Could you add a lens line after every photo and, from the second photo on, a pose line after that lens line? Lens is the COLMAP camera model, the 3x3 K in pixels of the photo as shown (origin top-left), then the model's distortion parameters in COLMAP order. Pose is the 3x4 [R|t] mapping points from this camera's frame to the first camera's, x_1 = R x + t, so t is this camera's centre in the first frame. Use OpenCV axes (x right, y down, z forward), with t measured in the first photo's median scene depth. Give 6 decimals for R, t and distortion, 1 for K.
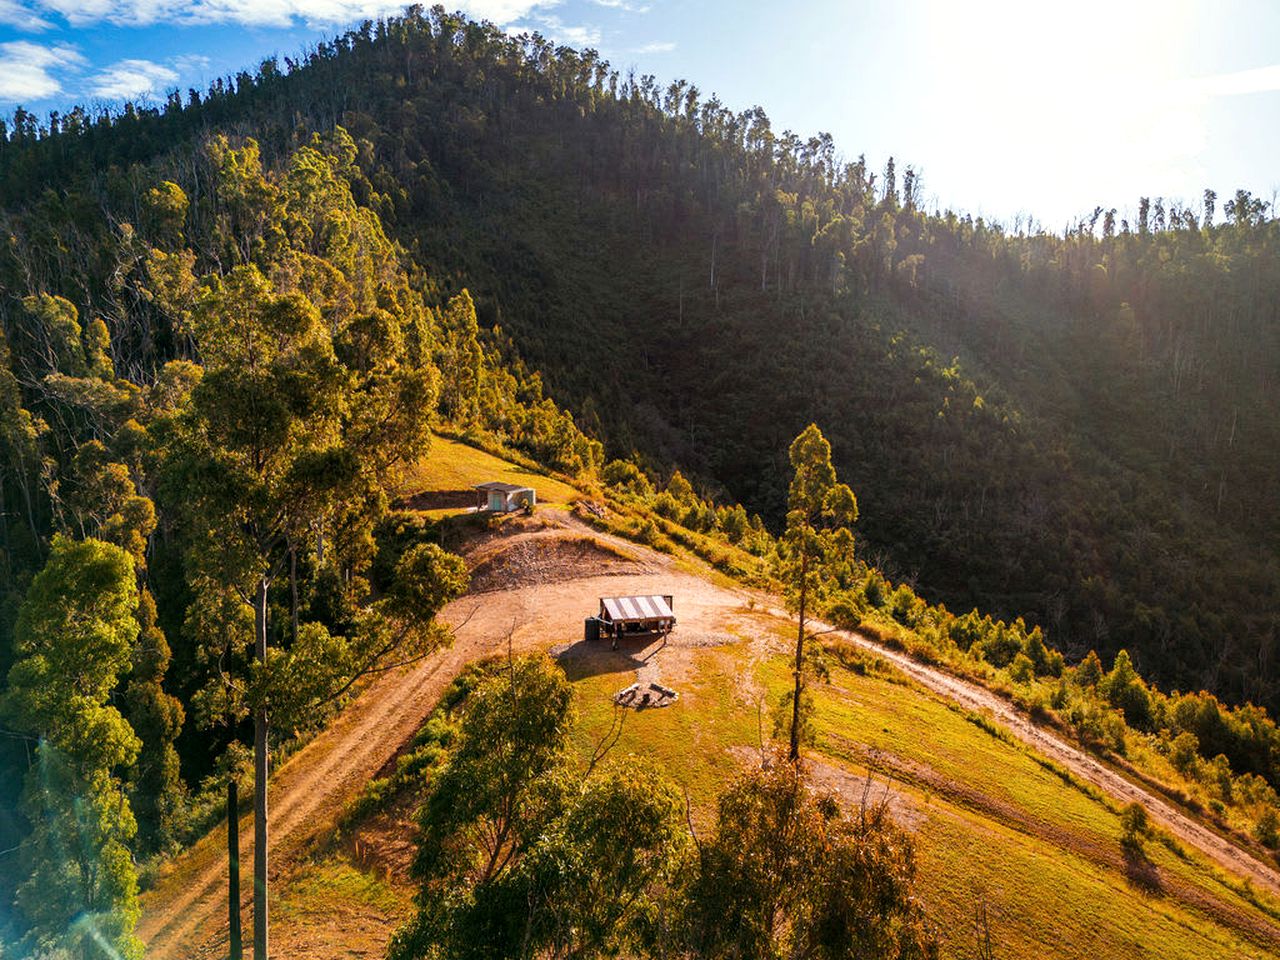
lens RADIAL K [[936.6, 0, 638.1], [0, 936.6, 479.0], [0, 0, 1]] dist [0.087124, -0.080961]
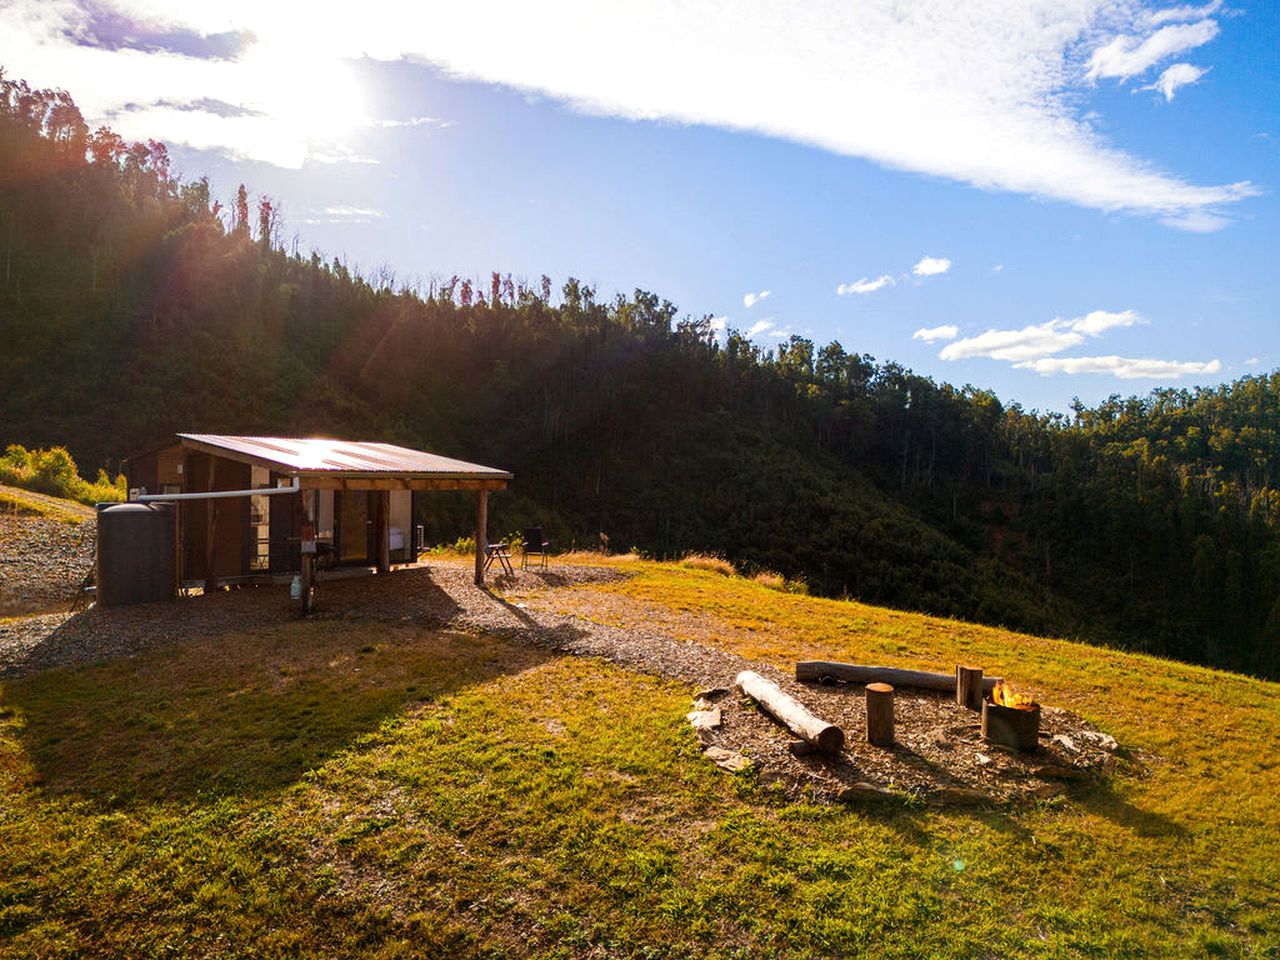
lens RADIAL K [[940.0, 0, 643.5], [0, 940.0, 477.0], [0, 0, 1]] dist [0.057479, -0.051783]
pose [[0.762777, 0.011693, 0.646556, -0.017704], [0.056305, 0.994838, -0.084419, 0.027591], [-0.644205, 0.100797, 0.758182, 0.125502]]
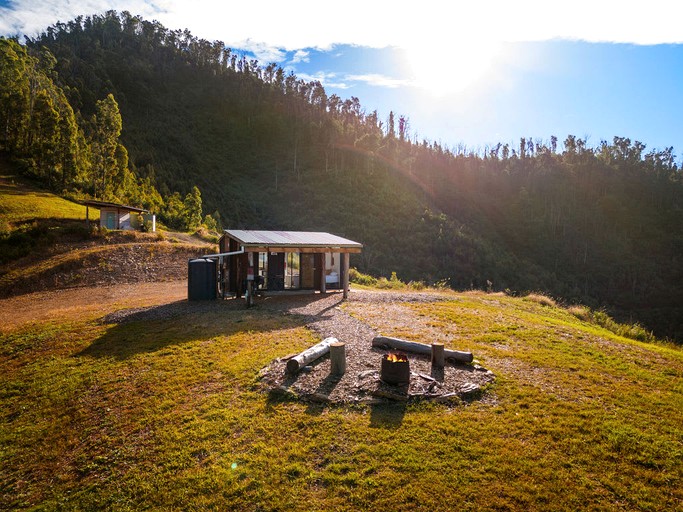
lens RADIAL K [[499.8, 0, 340.5], [0, 499.8, 255.5], [0, 0, 1]] dist [0.087124, -0.080961]
pose [[0.982801, 0.004007, 0.184625, -0.004124], [0.014778, 0.994852, -0.100259, 0.029088], [-0.184076, 0.101263, 0.977682, 0.117098]]
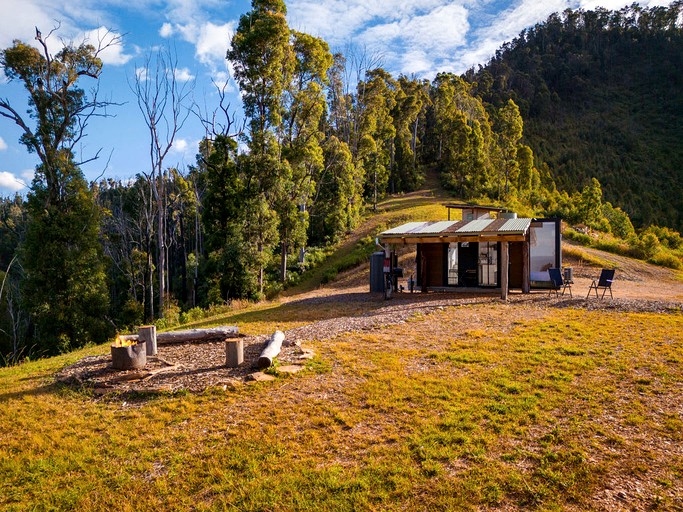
lens RADIAL K [[499.8, 0, 340.5], [0, 499.8, 255.5], [0, 0, 1]] dist [0.087124, -0.080961]
pose [[0.793317, -0.004752, -0.608791, 0.017780], [-0.057592, 0.994899, -0.082814, 0.028977], [0.606079, 0.100759, 0.788997, 0.126005]]
